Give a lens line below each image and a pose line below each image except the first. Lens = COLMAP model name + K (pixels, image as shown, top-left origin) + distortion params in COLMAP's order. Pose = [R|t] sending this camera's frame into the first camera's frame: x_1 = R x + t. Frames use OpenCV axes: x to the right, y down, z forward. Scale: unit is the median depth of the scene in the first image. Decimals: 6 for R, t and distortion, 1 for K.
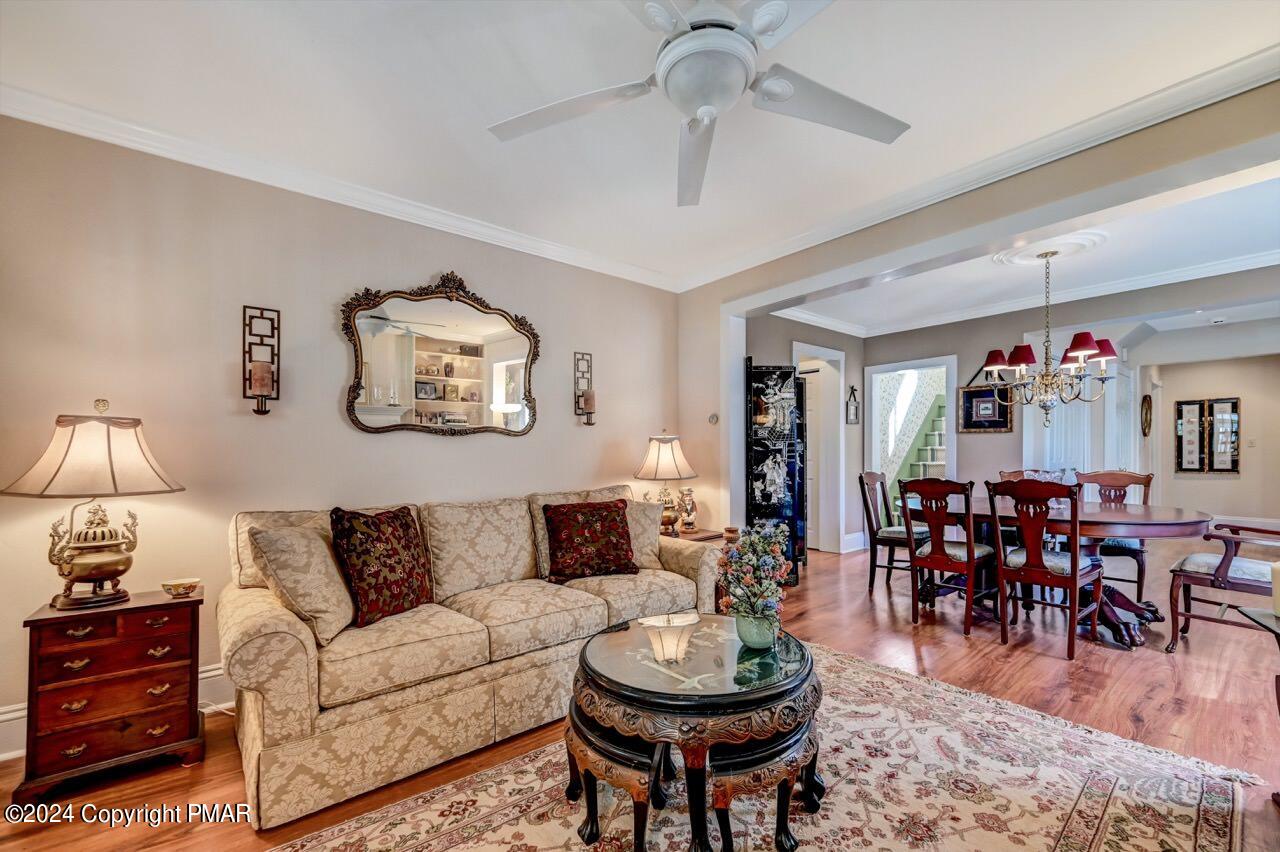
lens RADIAL K [[519.2, 0, 649.7], [0, 519.2, 445.8], [0, 0, 1]] dist [0.001817, 0.000191]
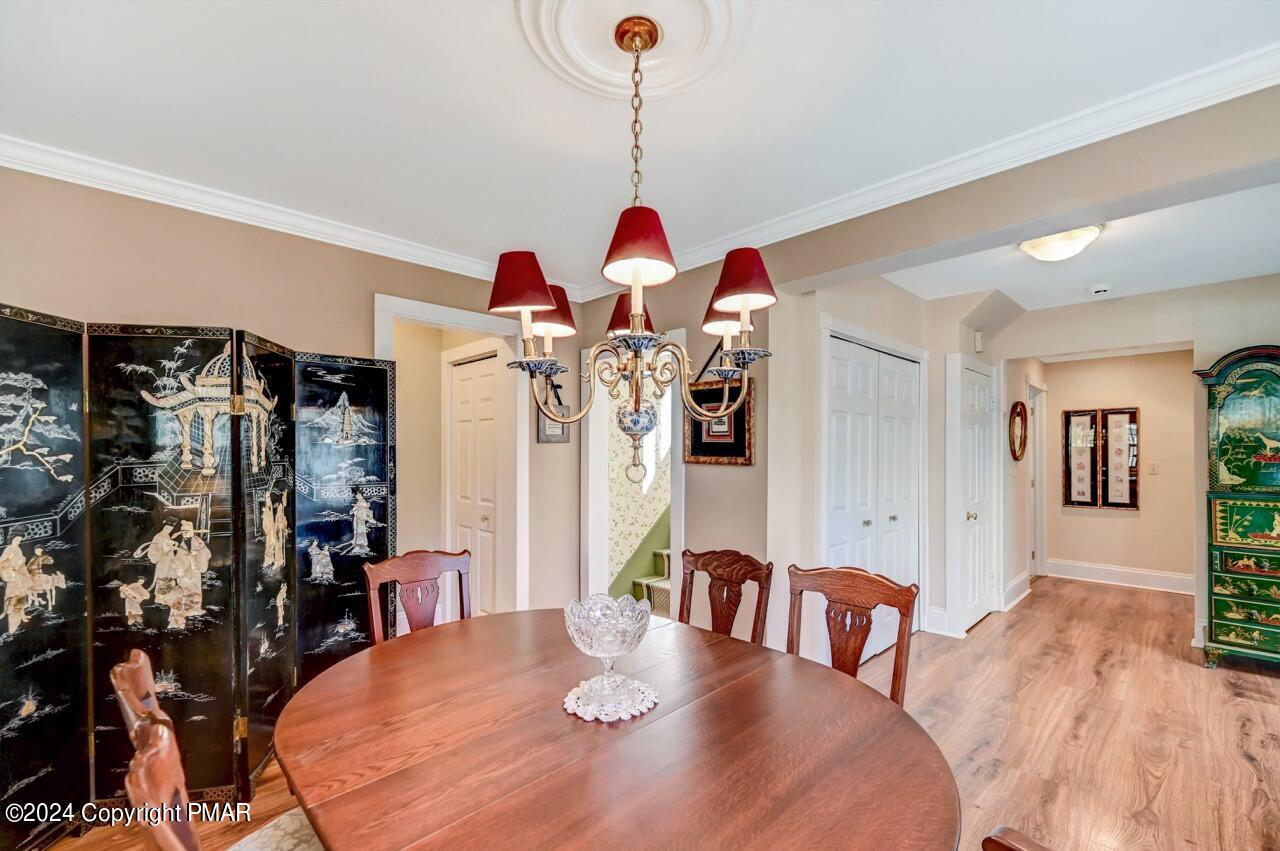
lens RADIAL K [[555.6, 0, 639.5], [0, 555.6, 427.1], [0, 0, 1]] dist [-0.003623, -0.000143]
pose [[0.995257, 0.009319, 0.096829, 0.496580], [-0.005620, 0.999246, -0.038409, -0.041339], [-0.097114, 0.037683, 0.994560, 0.401420]]
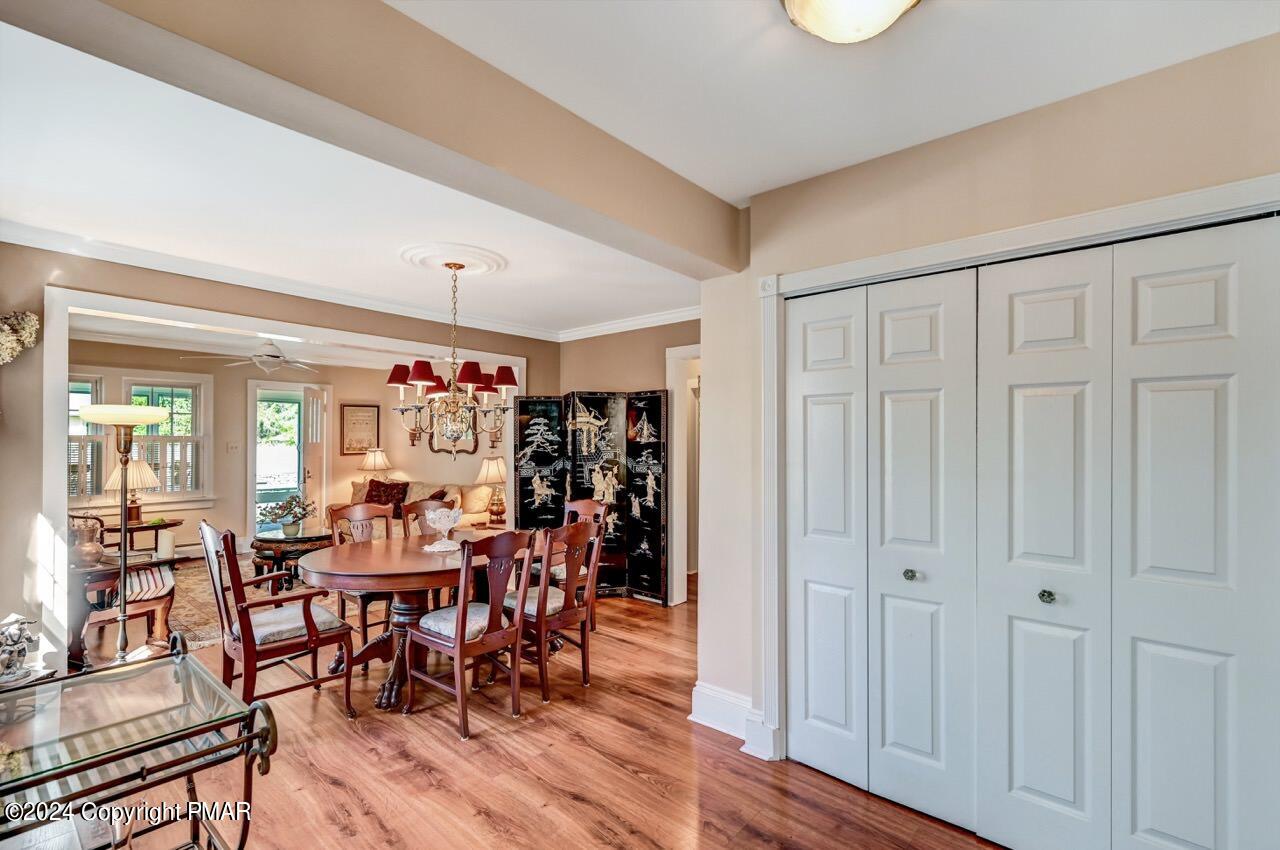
lens RADIAL K [[555.6, 0, 642.6], [0, 555.6, 434.8], [0, 0, 1]] dist [-0.003623, -0.000143]
pose [[0.175742, -0.010353, -0.984382, 1.195613], [-0.004956, 0.999923, -0.011401, -0.044562], [0.984424, 0.006882, 0.175677, 0.800445]]
